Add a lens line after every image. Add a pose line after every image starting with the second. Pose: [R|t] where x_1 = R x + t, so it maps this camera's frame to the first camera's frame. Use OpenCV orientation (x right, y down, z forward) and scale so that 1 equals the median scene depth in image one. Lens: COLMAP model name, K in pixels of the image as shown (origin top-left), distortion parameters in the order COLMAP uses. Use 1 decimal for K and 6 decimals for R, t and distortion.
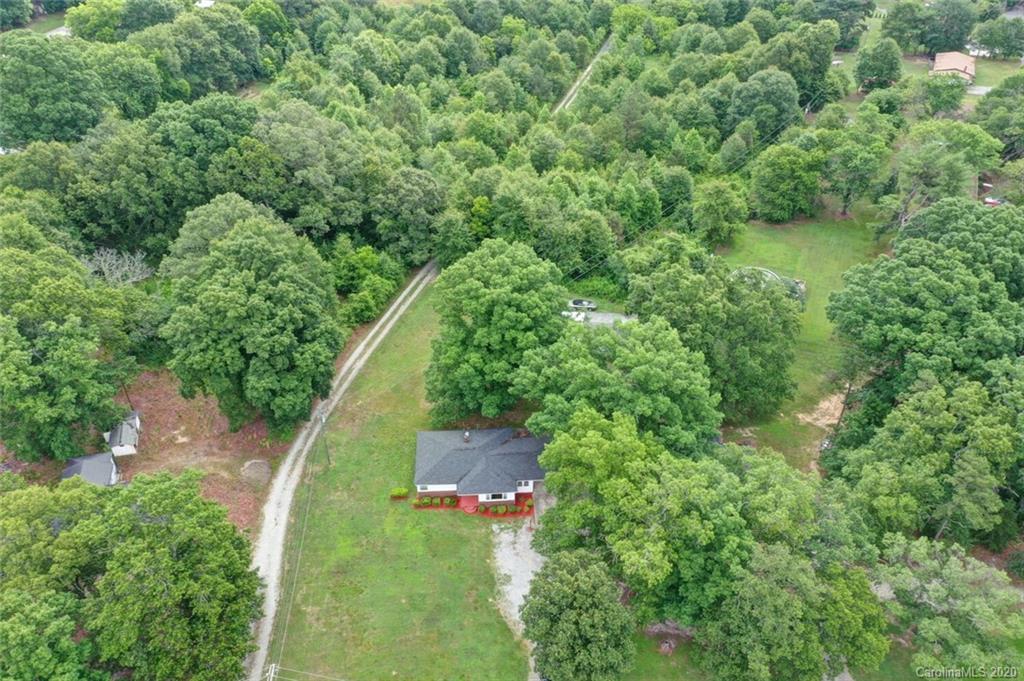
lens RADIAL K [[836.7, 0, 510.1], [0, 836.7, 349.6], [0, 0, 1]] dist [-0.000644, 0.007375]
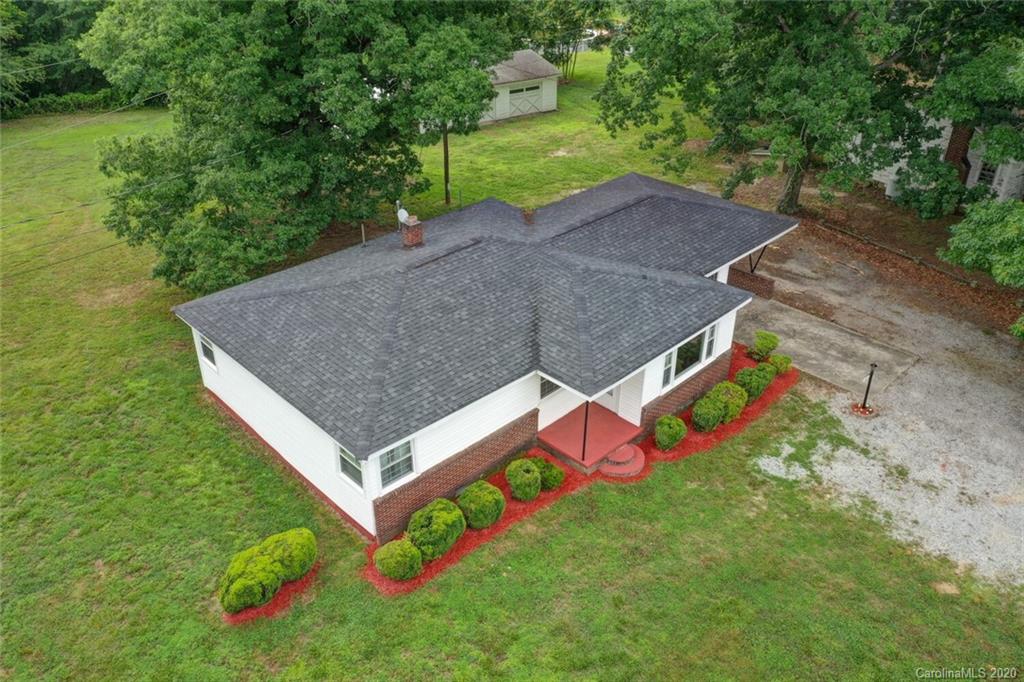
lens RADIAL K [[808.8, 0, 507.9], [0, 808.8, 334.2], [0, 0, 1]] dist [-0.002009, 0.011088]
pose [[0.752572, -0.330828, 0.569375, -0.177610], [0.418418, 0.907896, -0.025523, 0.155492], [-0.508490, 0.257444, 0.821682, 0.842521]]
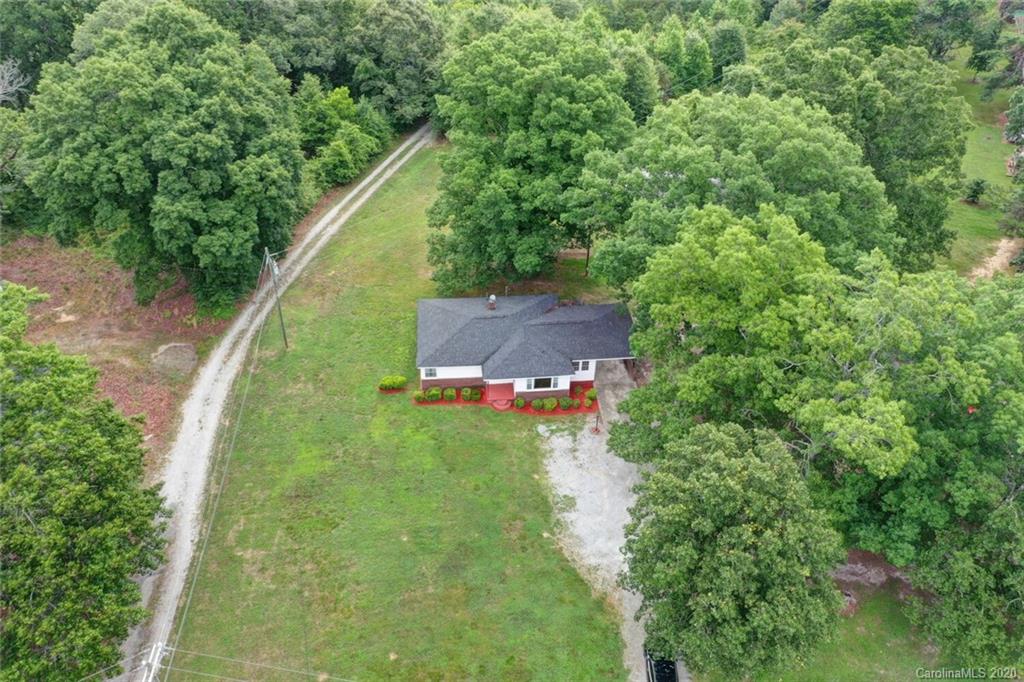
lens RADIAL K [[808.8, 0, 510.7], [0, 808.8, 332.3], [0, 0, 1]] dist [-0.002009, 0.011088]
pose [[0.999326, -0.010033, 0.035320, -0.063075], [0.010668, 0.999784, -0.017833, 0.146583], [-0.035133, 0.018198, 0.999217, 0.367305]]
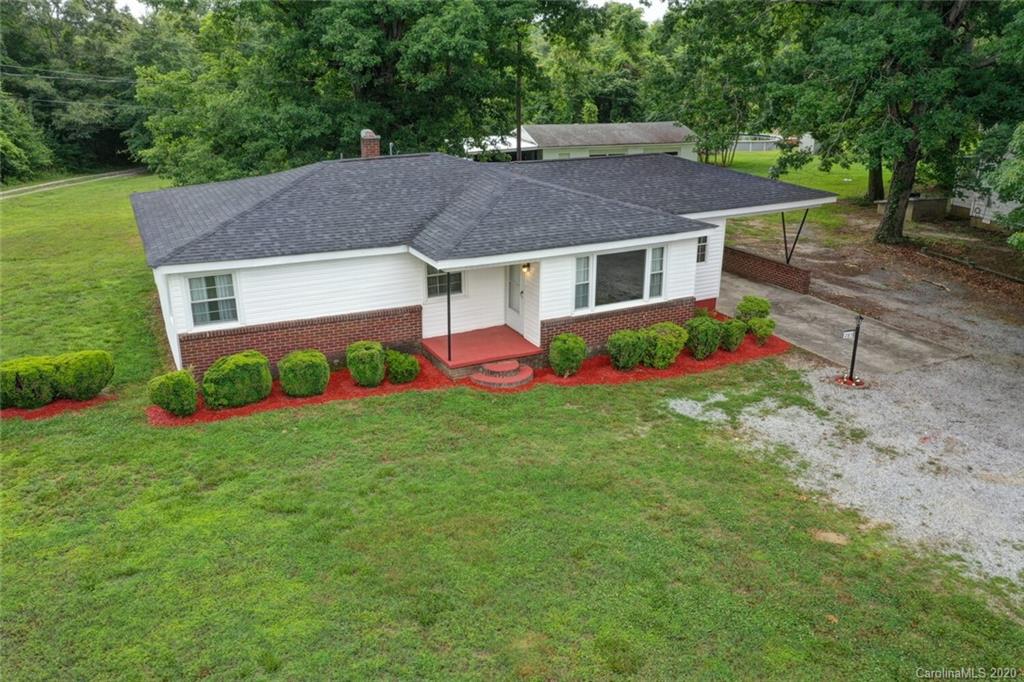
lens RADIAL K [[808.8, 0, 510.5], [0, 808.8, 341.3], [0, 0, 1]] dist [-0.002009, 0.011088]
pose [[0.917268, -0.132944, 0.375428, -0.111403], [0.251105, 0.924726, -0.286055, 0.235764], [-0.309139, 0.356661, 0.881605, 0.848794]]
